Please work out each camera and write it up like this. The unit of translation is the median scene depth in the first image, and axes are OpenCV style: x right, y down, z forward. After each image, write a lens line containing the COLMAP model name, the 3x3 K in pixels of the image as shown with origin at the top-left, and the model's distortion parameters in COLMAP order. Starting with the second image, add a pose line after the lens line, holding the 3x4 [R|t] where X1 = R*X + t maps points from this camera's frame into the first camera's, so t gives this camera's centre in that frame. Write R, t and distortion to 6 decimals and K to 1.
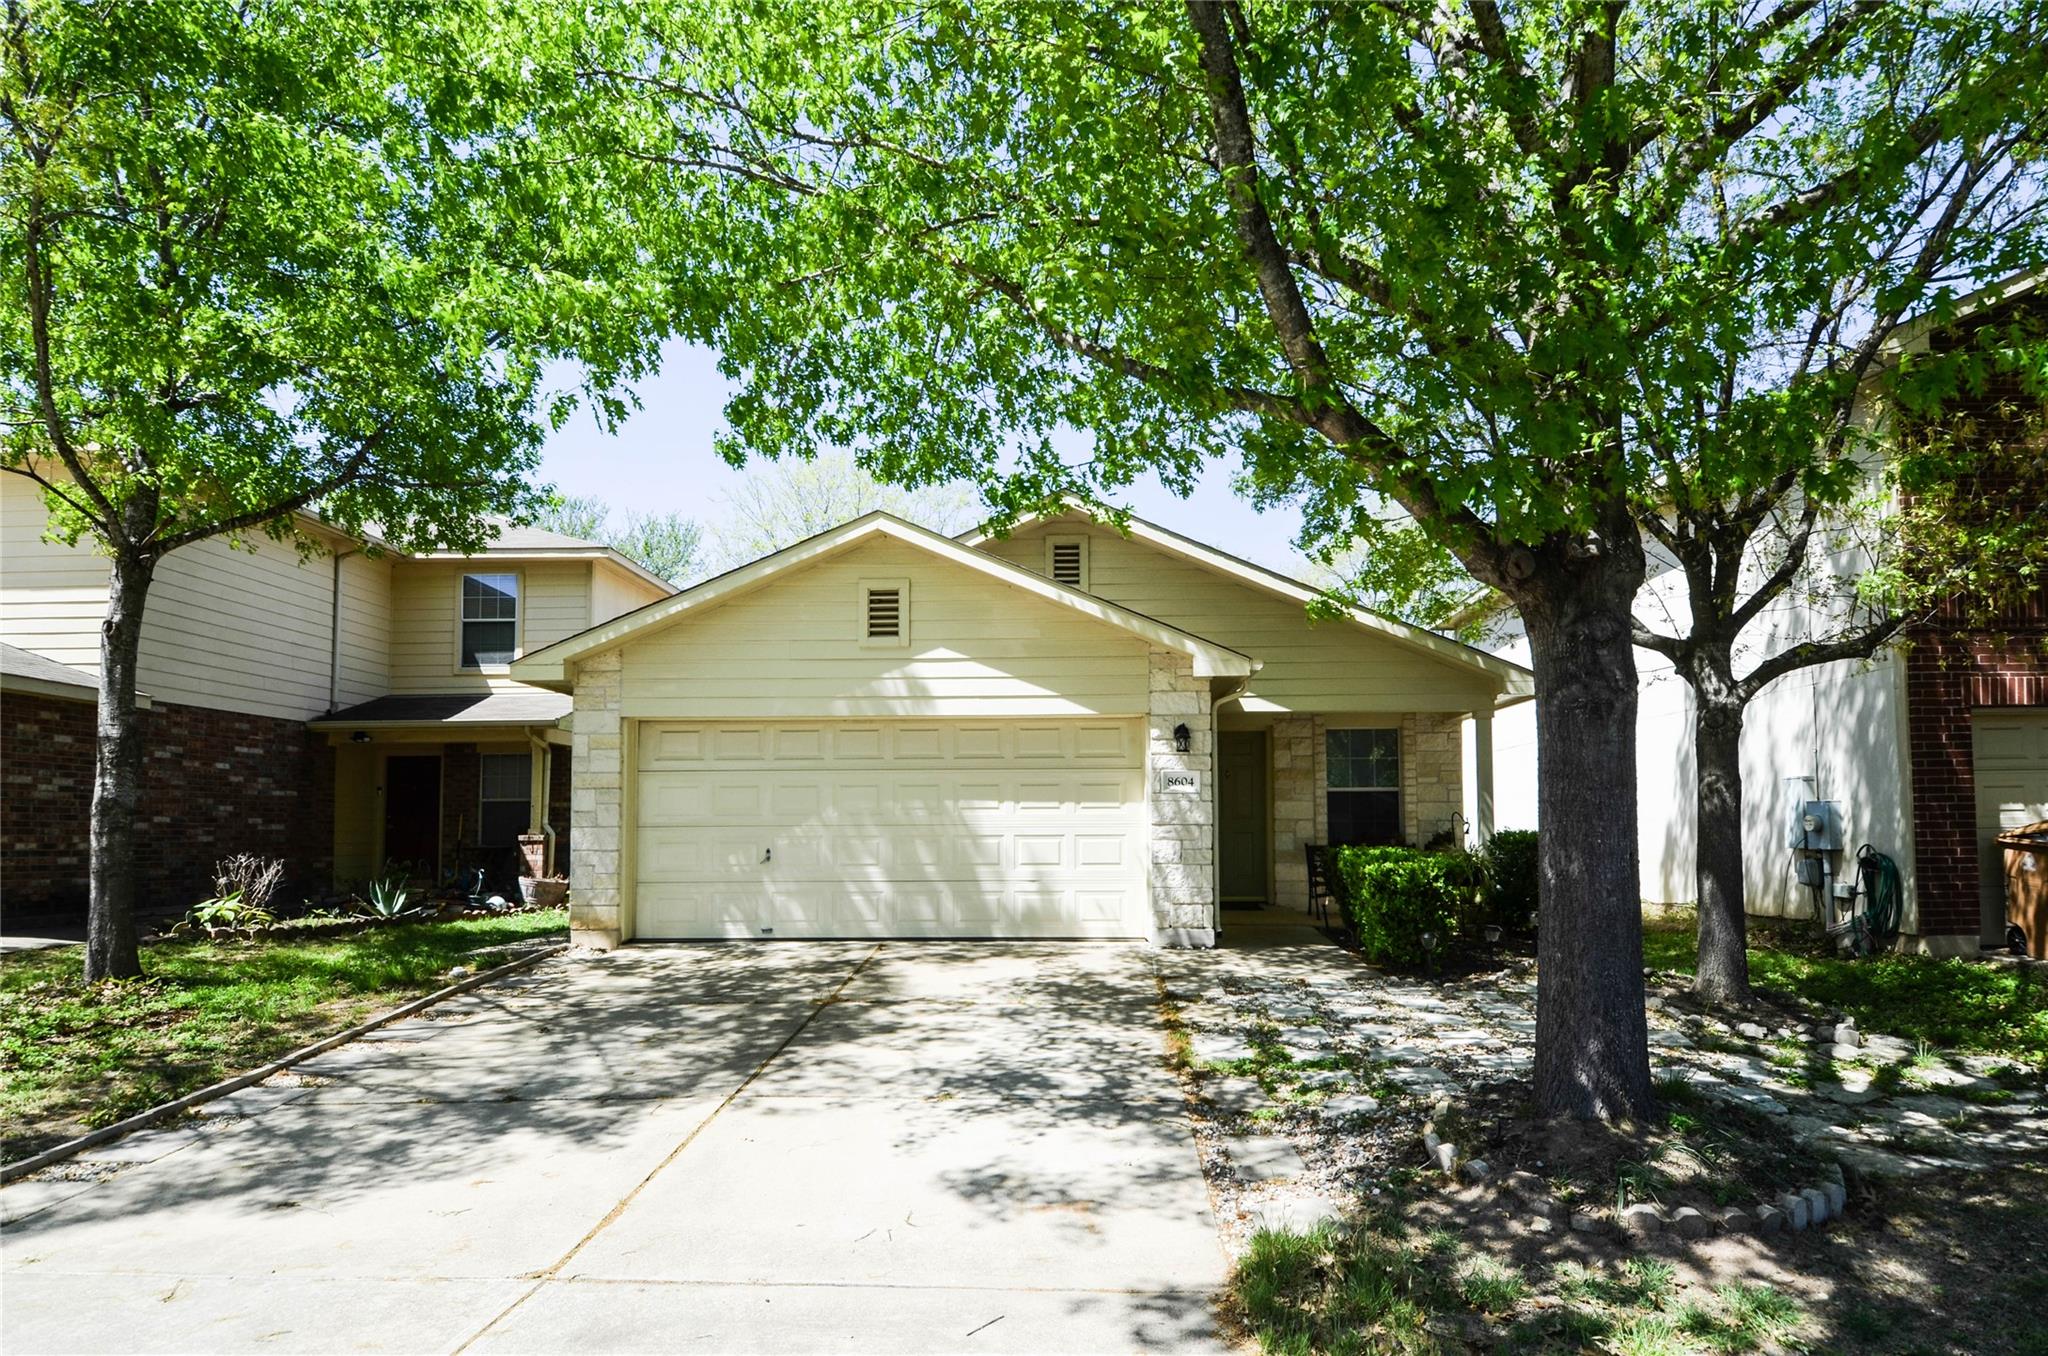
lens RADIAL K [[1101.2, 0, 1026.7], [0, 1101.2, 776.2], [0, 0, 1]] dist [-0.001829, -0.001413]
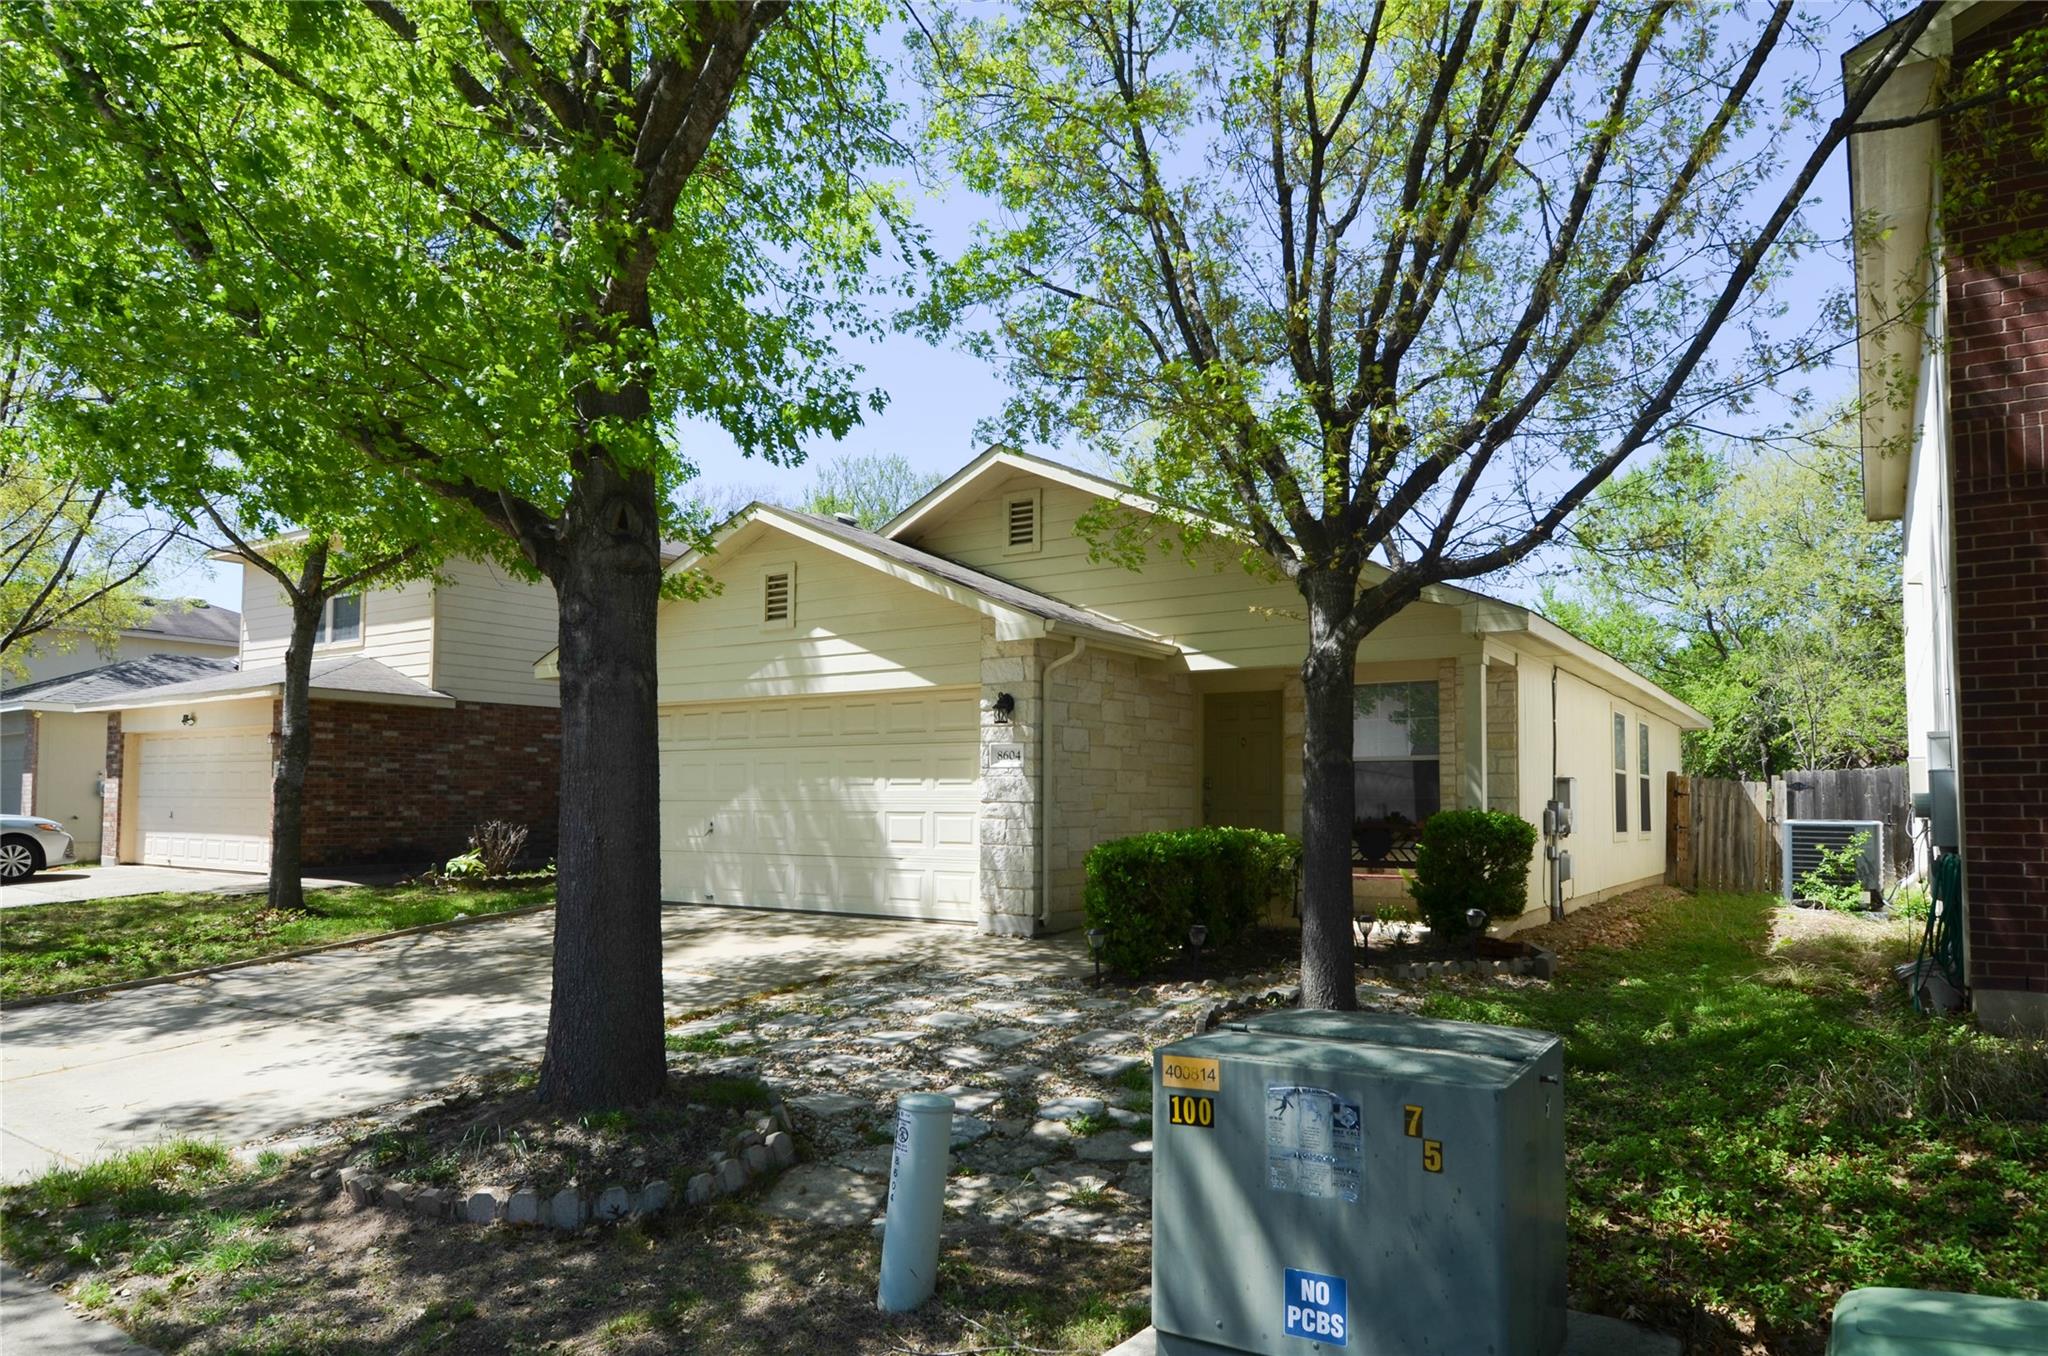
lens RADIAL K [[1253.2, 0, 1025.2], [0, 1253.2, 746.6], [0, 0, 1]] dist [-0.002884, 0.000088]
pose [[0.856591, -0.016194, -0.515742, 0.678999], [0.017567, 0.999843, -0.002218, -0.000094], [0.515697, -0.007160, 0.856741, 0.103408]]
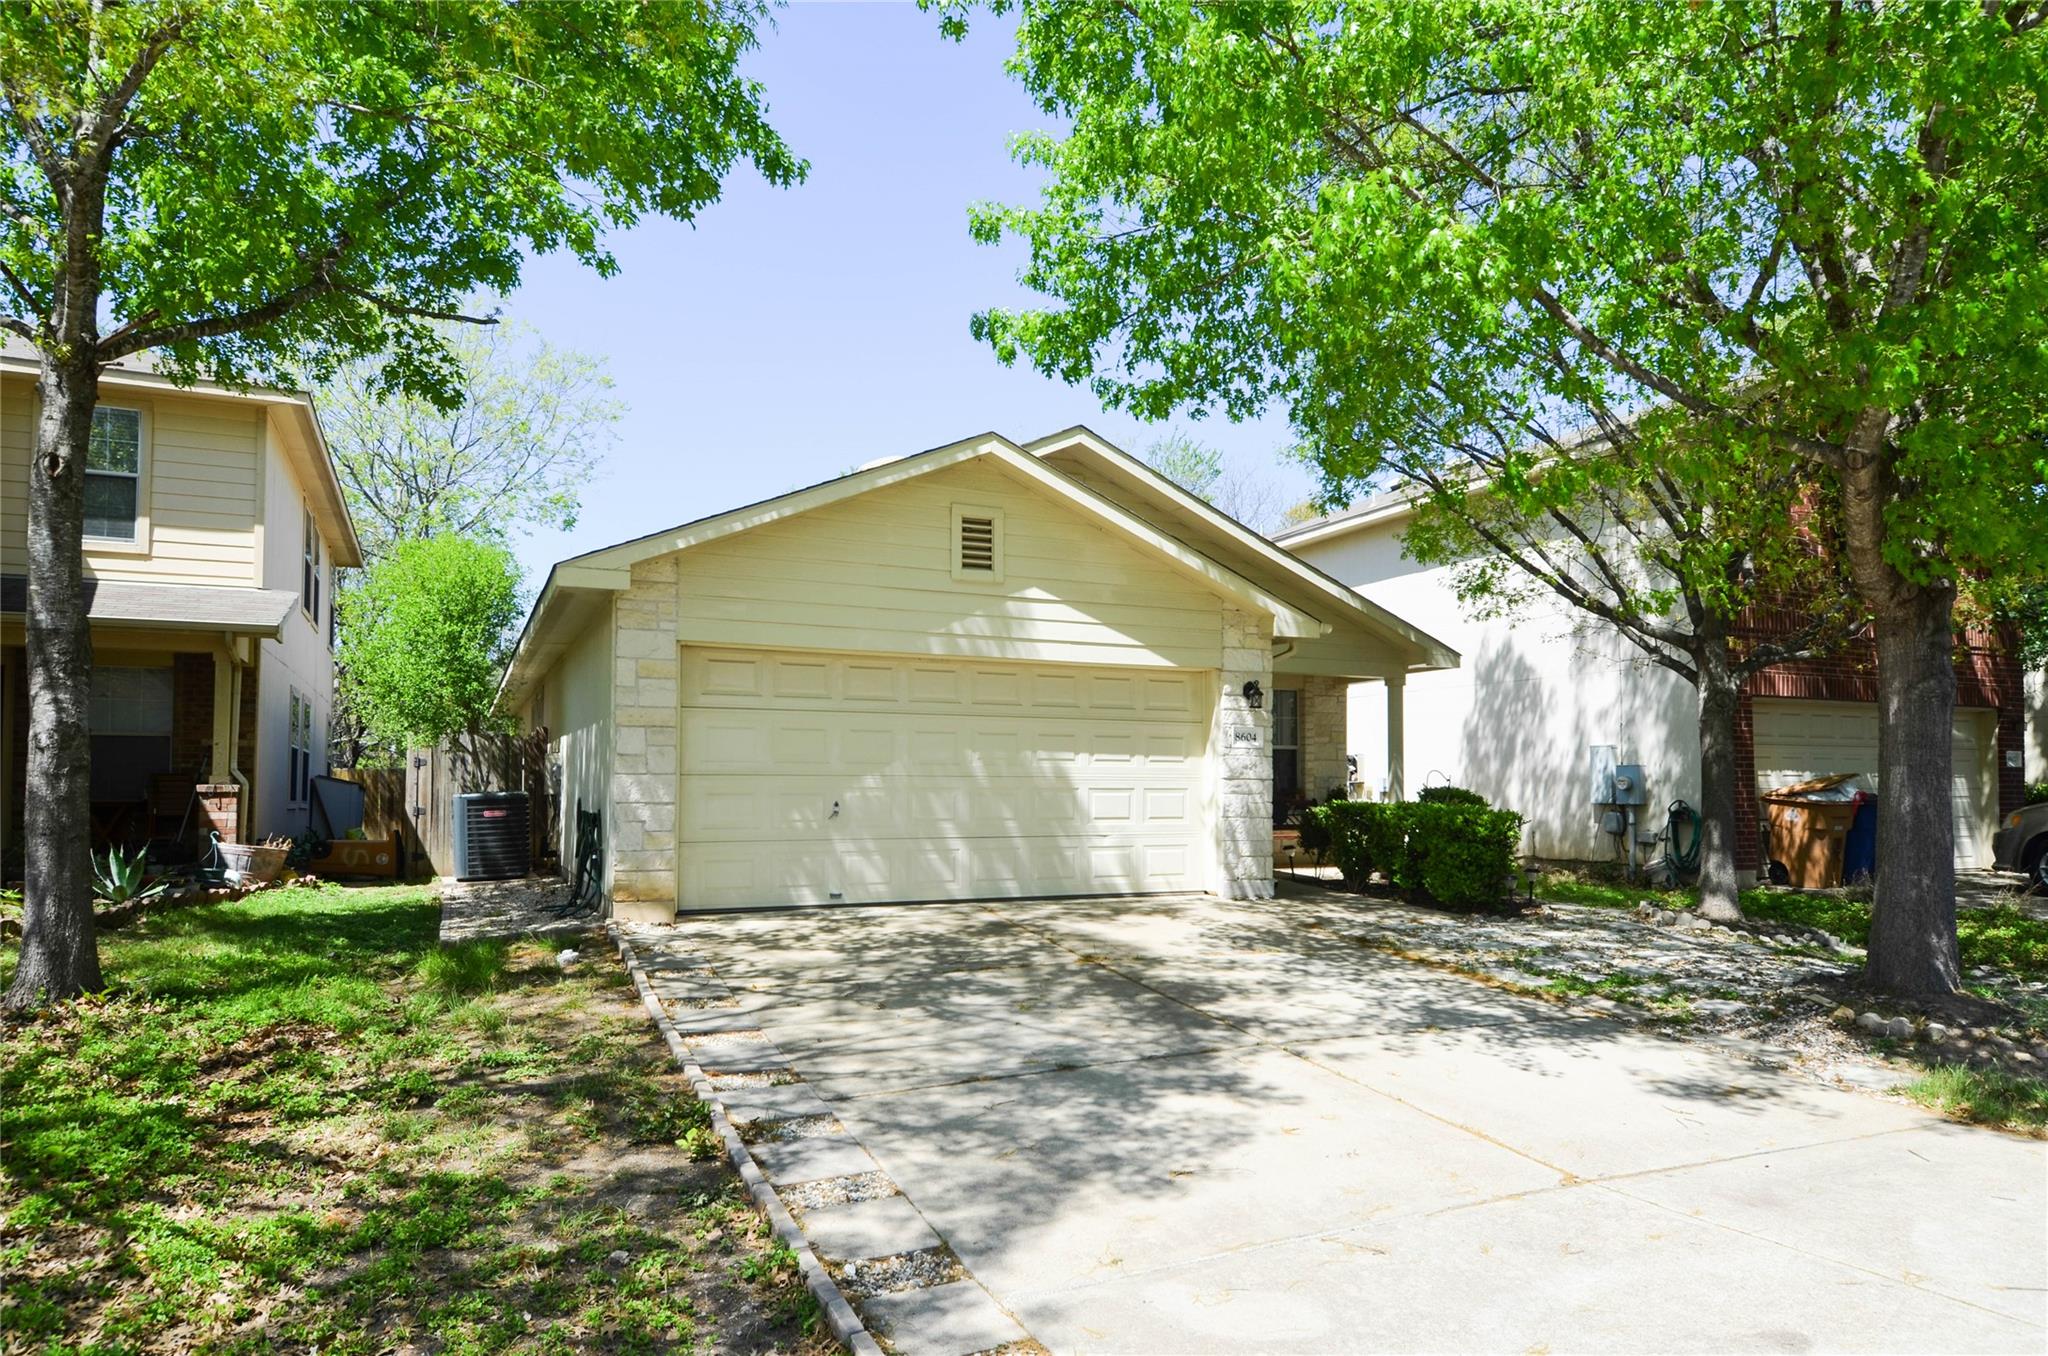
lens RADIAL K [[1253.2, 0, 1025.2], [0, 1253.2, 746.6], [0, 0, 1]] dist [-0.002884, 0.000088]
pose [[0.887287, 0.021907, 0.460698, -0.567612], [-0.029577, 0.999518, 0.009437, 0.008649], [-0.460269, -0.021999, 0.887507, 0.056050]]
